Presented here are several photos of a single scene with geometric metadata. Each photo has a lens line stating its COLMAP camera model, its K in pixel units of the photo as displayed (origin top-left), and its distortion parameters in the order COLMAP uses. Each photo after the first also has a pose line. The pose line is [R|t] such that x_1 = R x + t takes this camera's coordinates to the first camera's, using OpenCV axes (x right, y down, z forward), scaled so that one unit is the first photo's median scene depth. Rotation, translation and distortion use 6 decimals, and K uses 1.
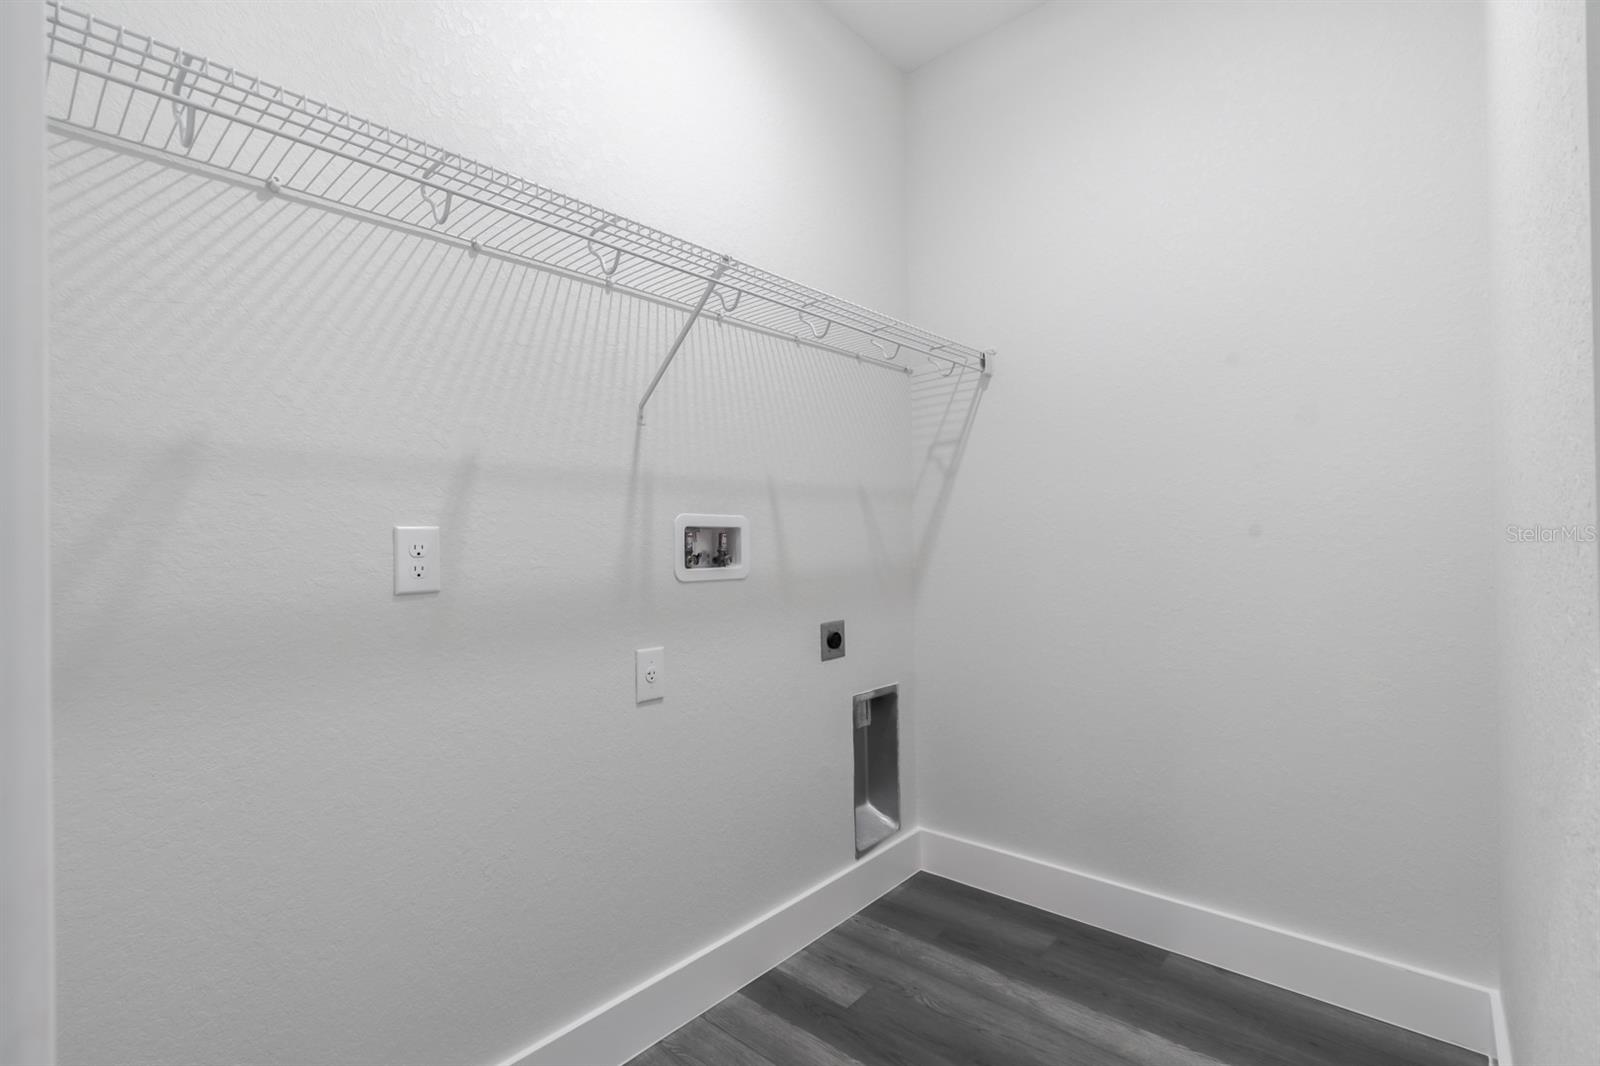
lens RADIAL K [[730.7, 0, 797.2], [0, 730.7, 537.6], [0, 0, 1]] dist [-0.001372, 0.000250]
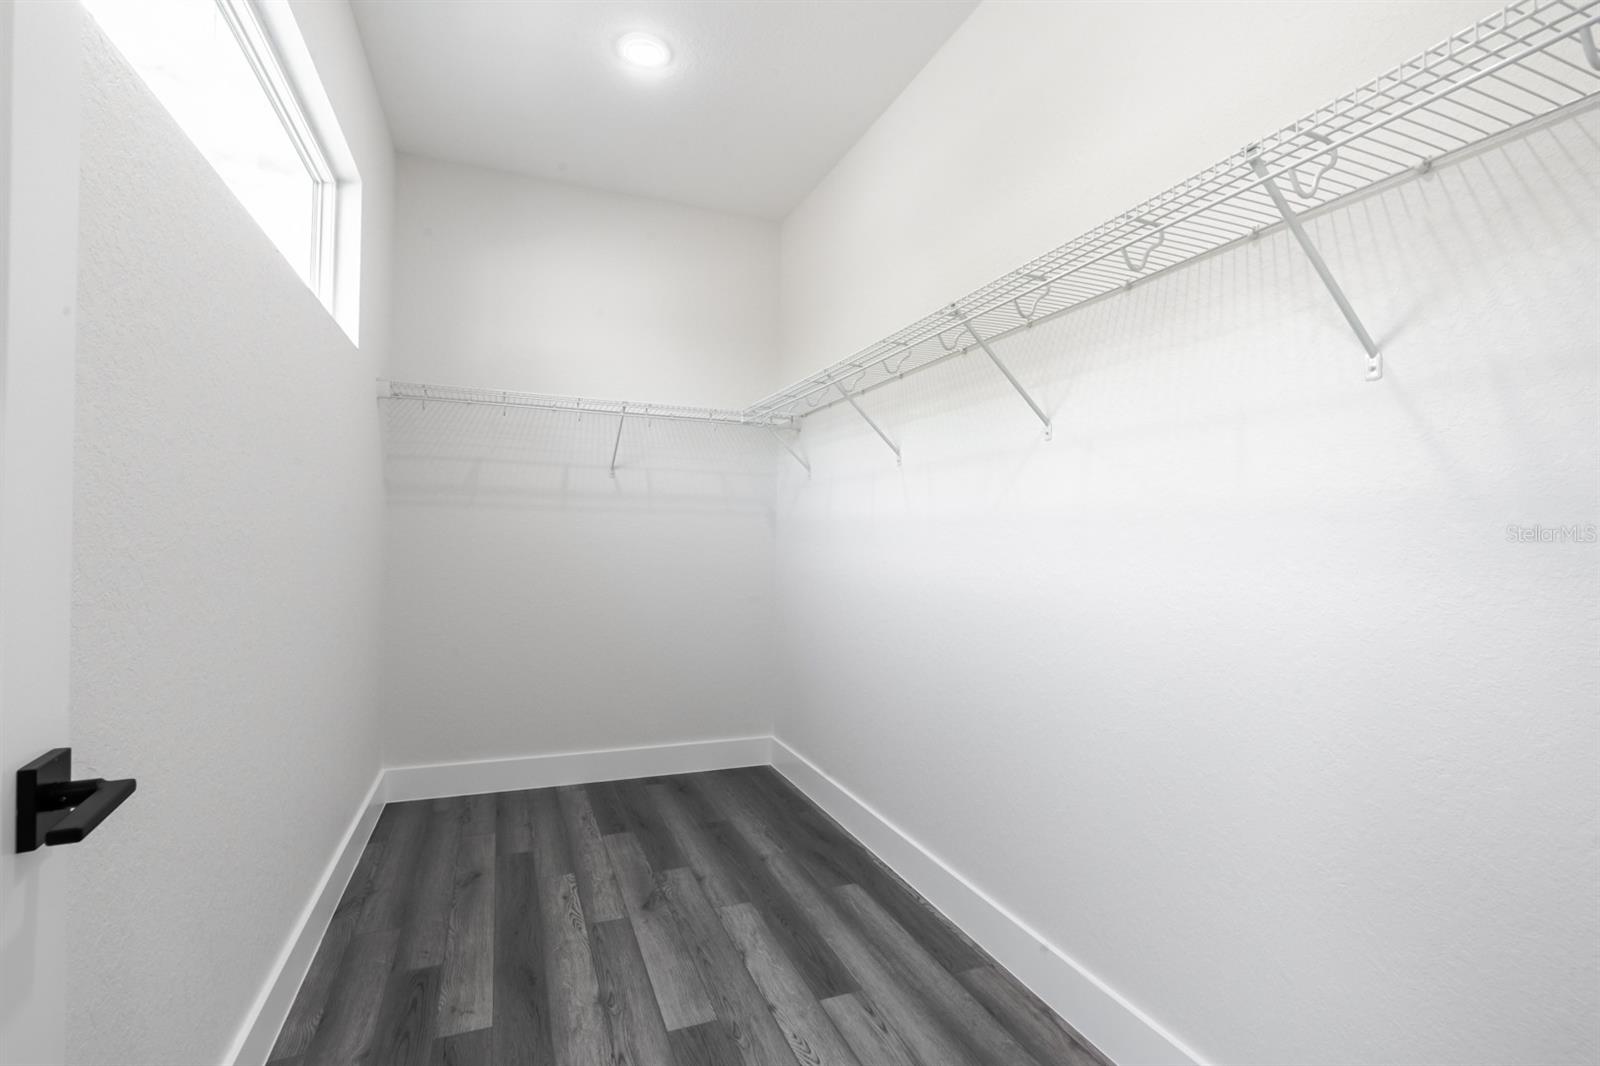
lens RADIAL K [[730.7, 0, 799.5], [0, 730.7, 530.2], [0, 0, 1]] dist [-0.001372, 0.000250]
pose [[-0.450533, 0.034236, -0.892103, 0.886791], [0.025500, 0.999350, 0.025474, -0.031824], [0.892396, -0.011272, -0.451113, 1.036834]]
